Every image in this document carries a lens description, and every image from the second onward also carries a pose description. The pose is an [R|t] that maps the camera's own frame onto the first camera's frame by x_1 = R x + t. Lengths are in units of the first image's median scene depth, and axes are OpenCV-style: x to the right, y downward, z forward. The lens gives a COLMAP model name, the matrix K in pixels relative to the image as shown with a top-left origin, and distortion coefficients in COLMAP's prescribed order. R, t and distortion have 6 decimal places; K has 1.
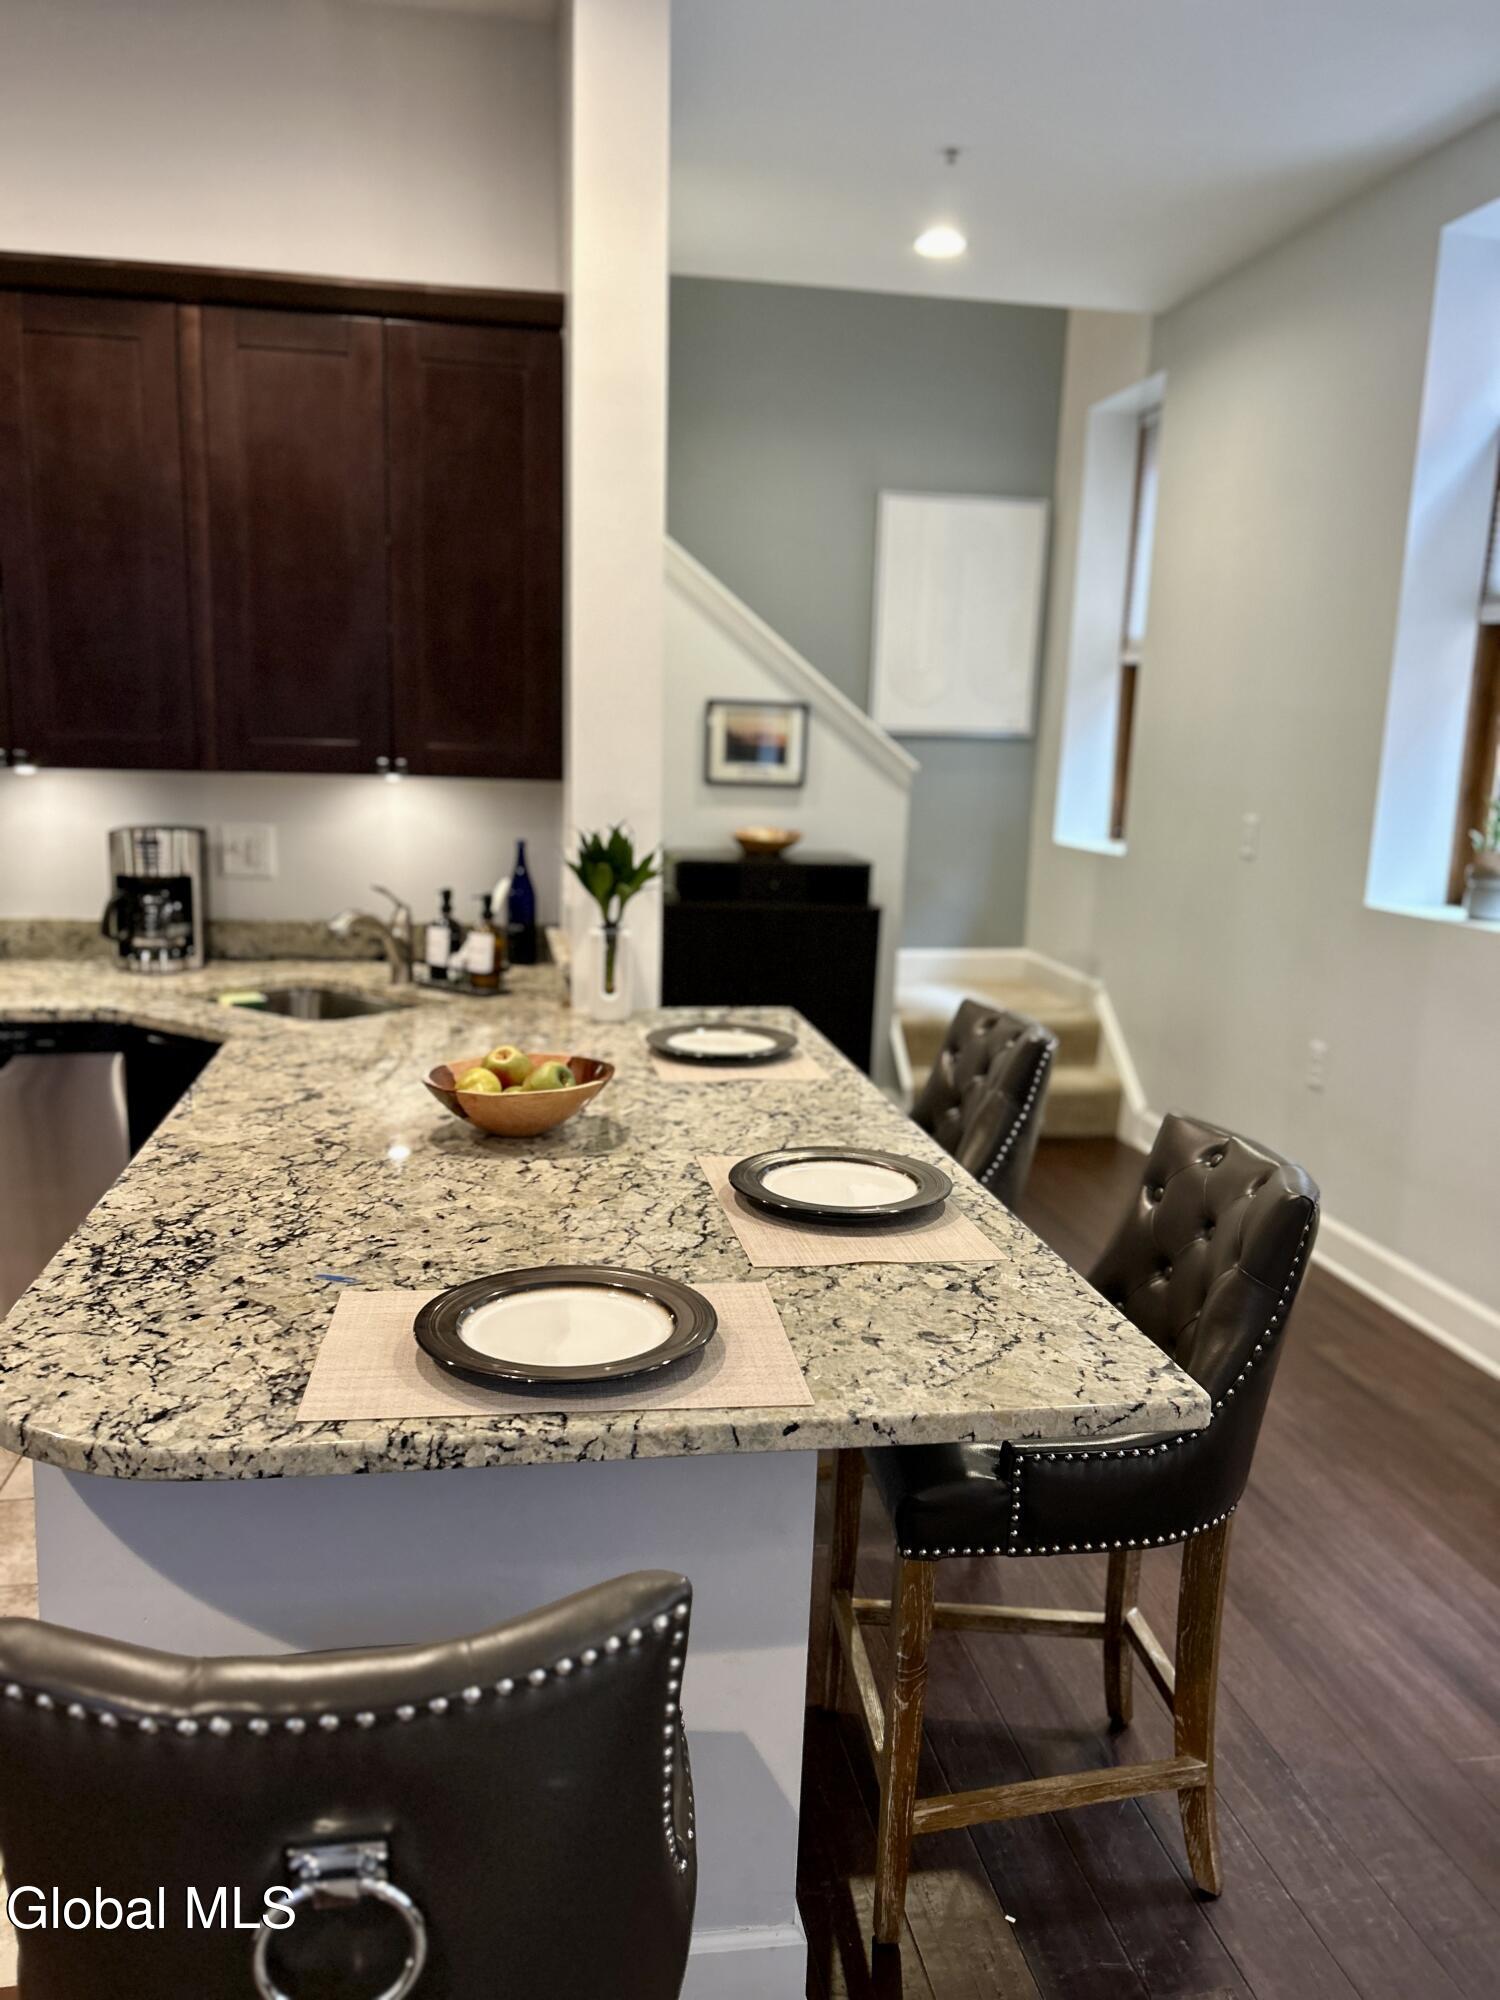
lens RADIAL K [[1501.1, 0, 750.0], [0, 1501.1, 1000.0], [0, 0, 1]] dist [0.110707, -0.192688]
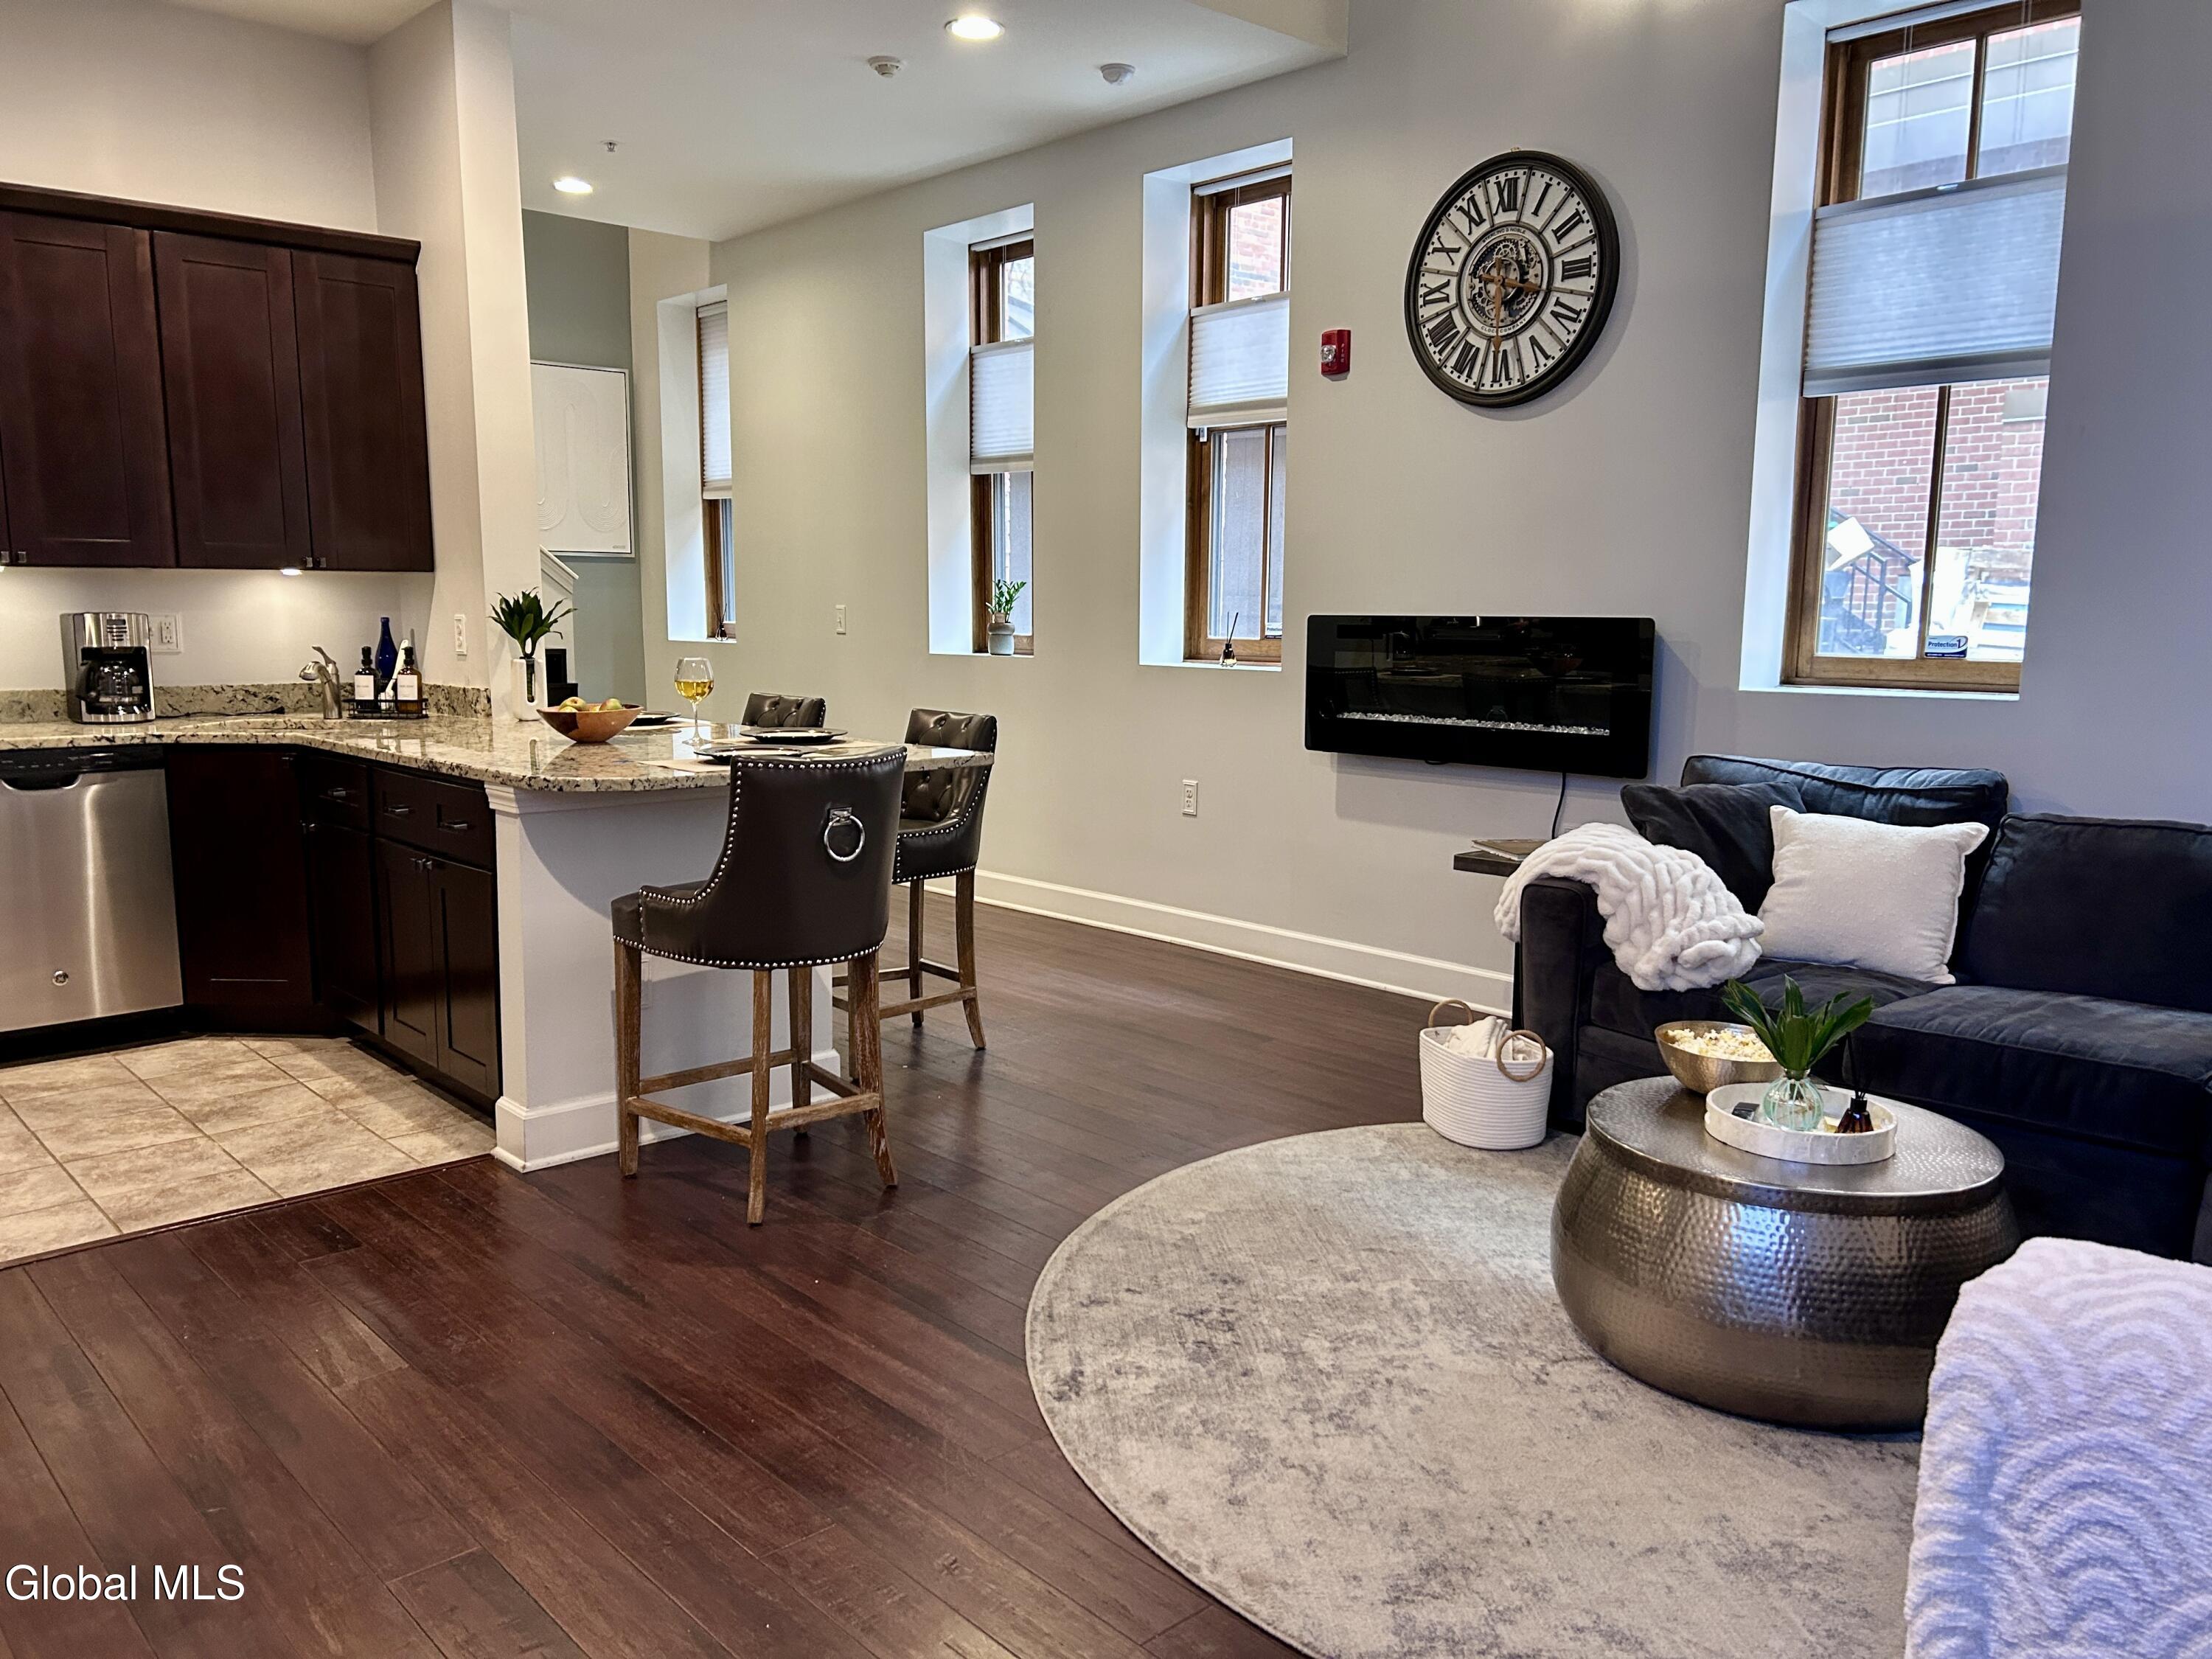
lens RADIAL K [[1664.7, 0, 1106.0], [0, 1664.7, 829.5], [0, 0, 1]] dist [0.005463, 0.003217]
pose [[0.841609, -0.098169, 0.531090, -0.719799], [0.113908, 0.993486, 0.003131, 0.261513], [-0.527938, 0.057861, 0.847310, -1.035899]]
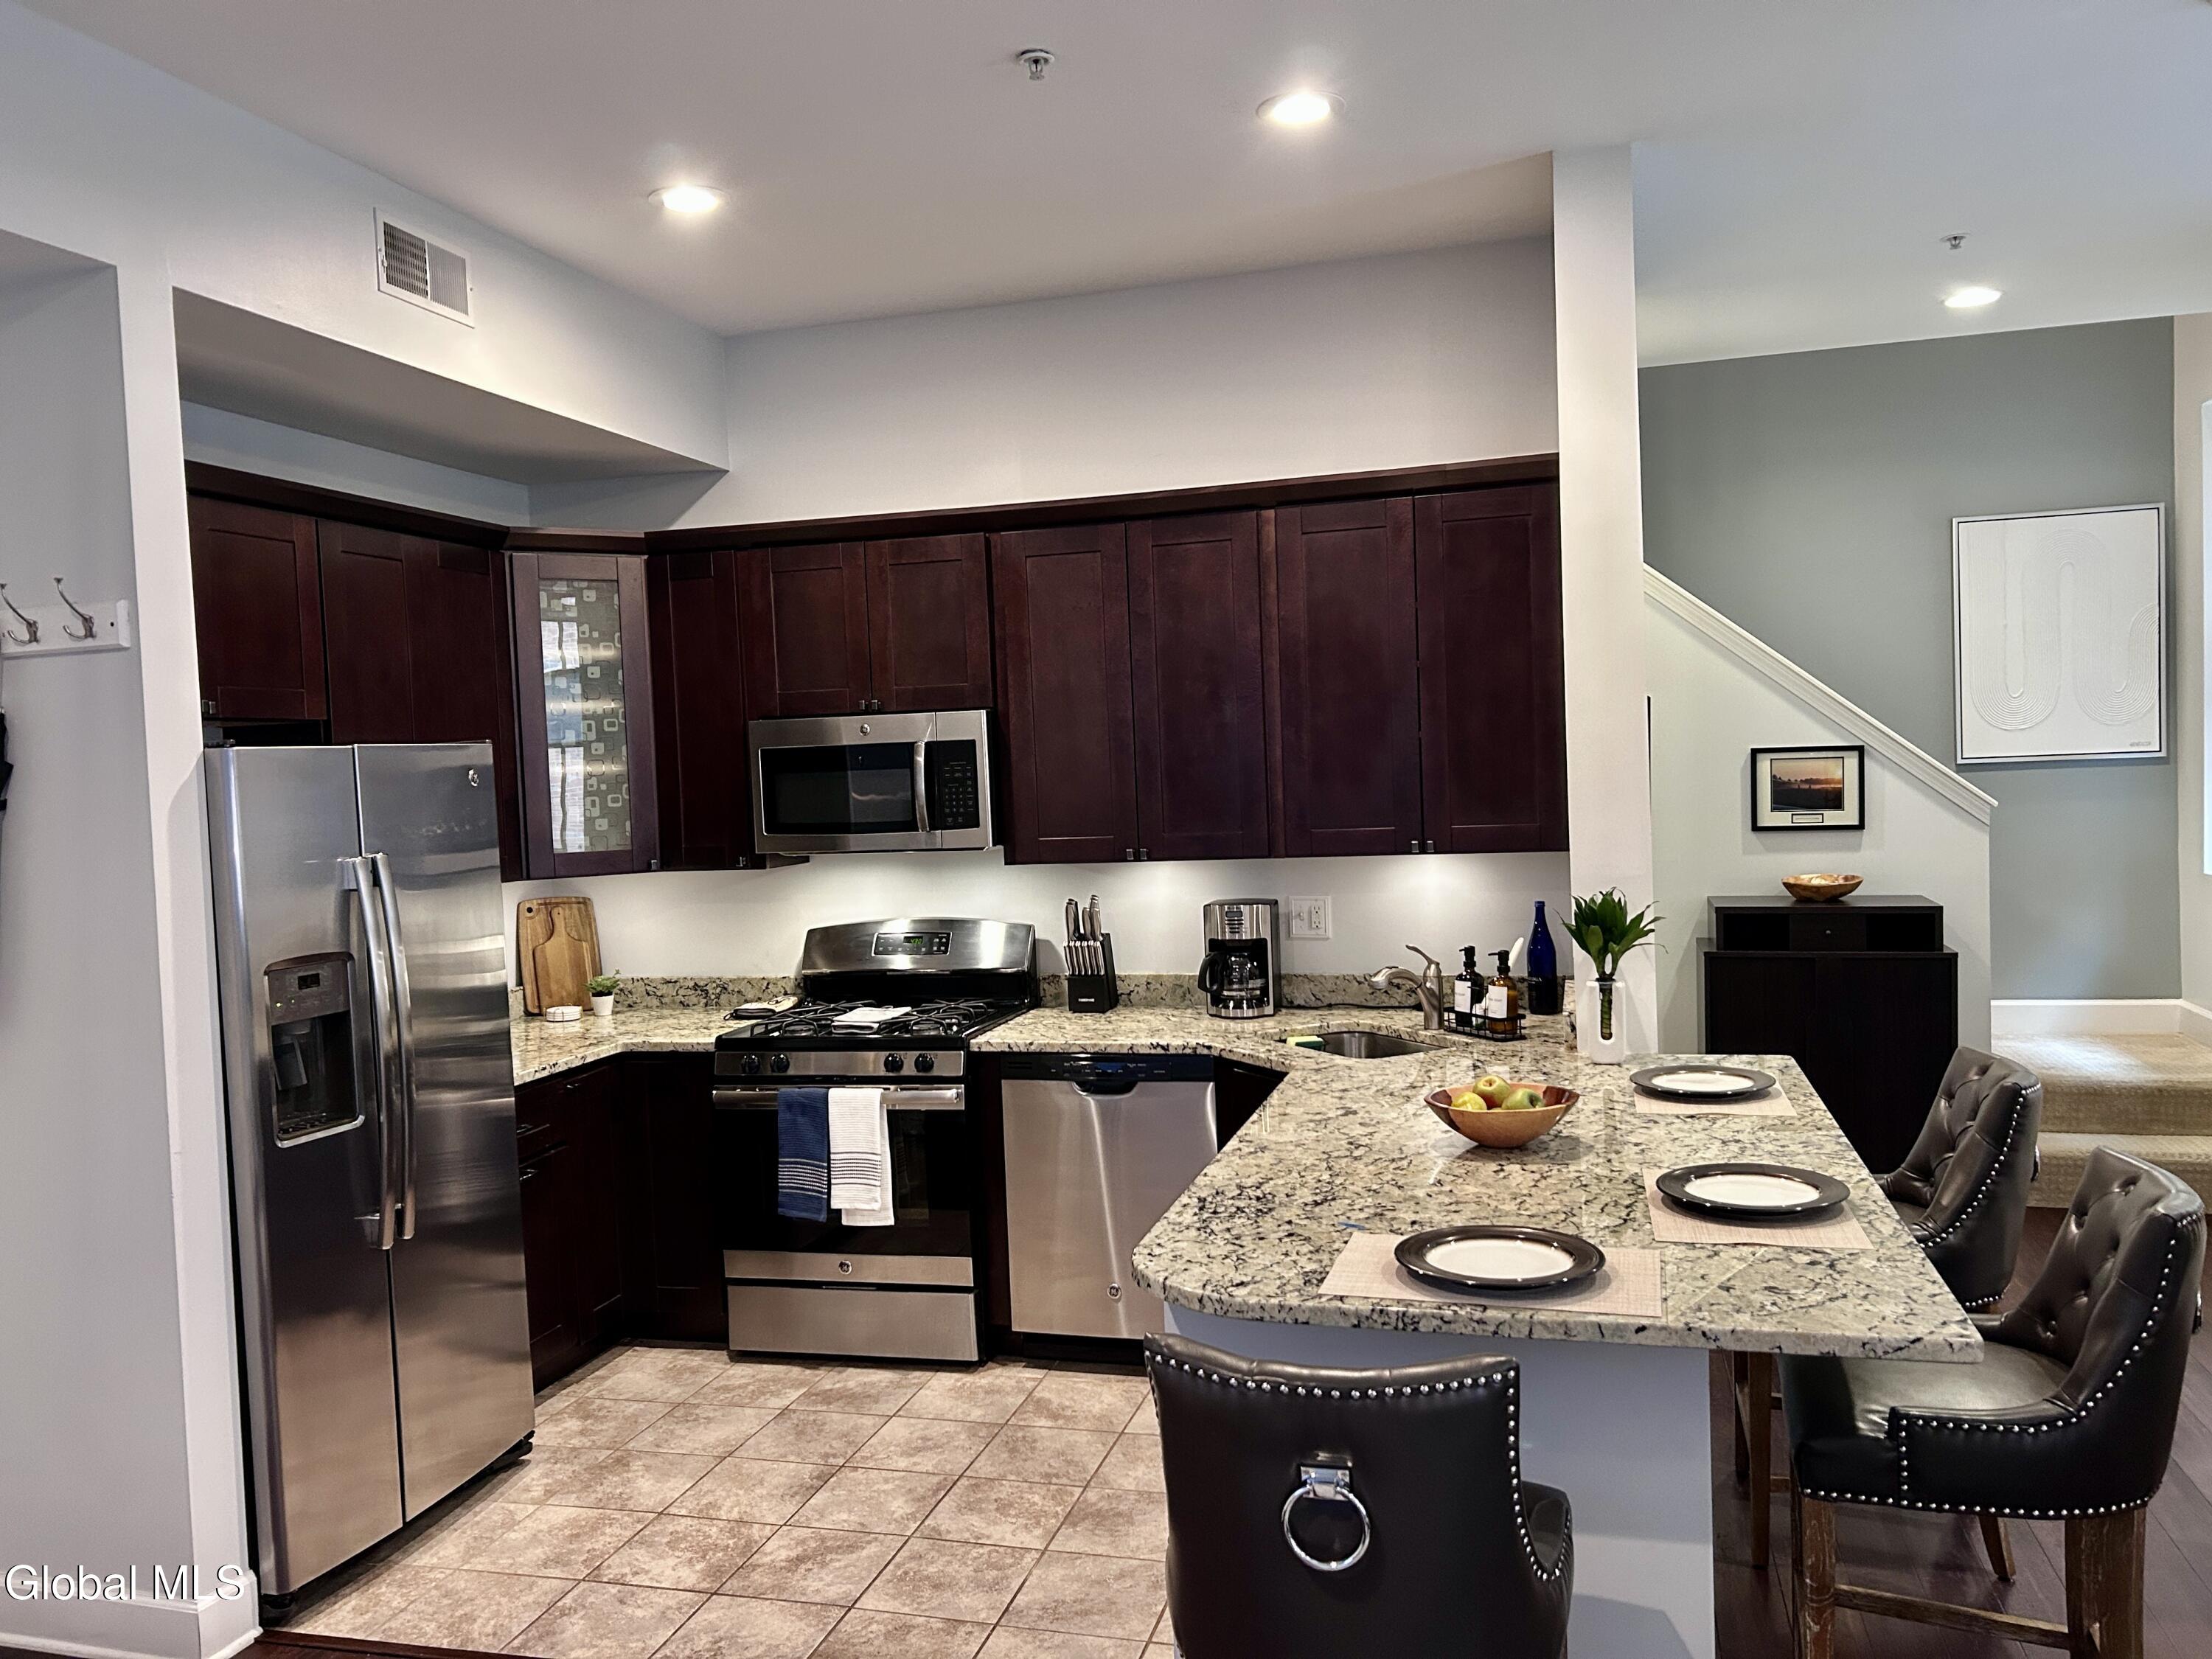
lens RADIAL K [[1660.3, 0, 1106.0], [0, 1660.3, 829.5], [0, 0, 1]] dist [0.110707, -0.192688]
pose [[0.898791, -0.046060, -0.435950, 0.176672], [-0.013088, 0.991202, -0.131710, 0.015511], [0.438181, 0.124086, 0.890281, -0.441346]]
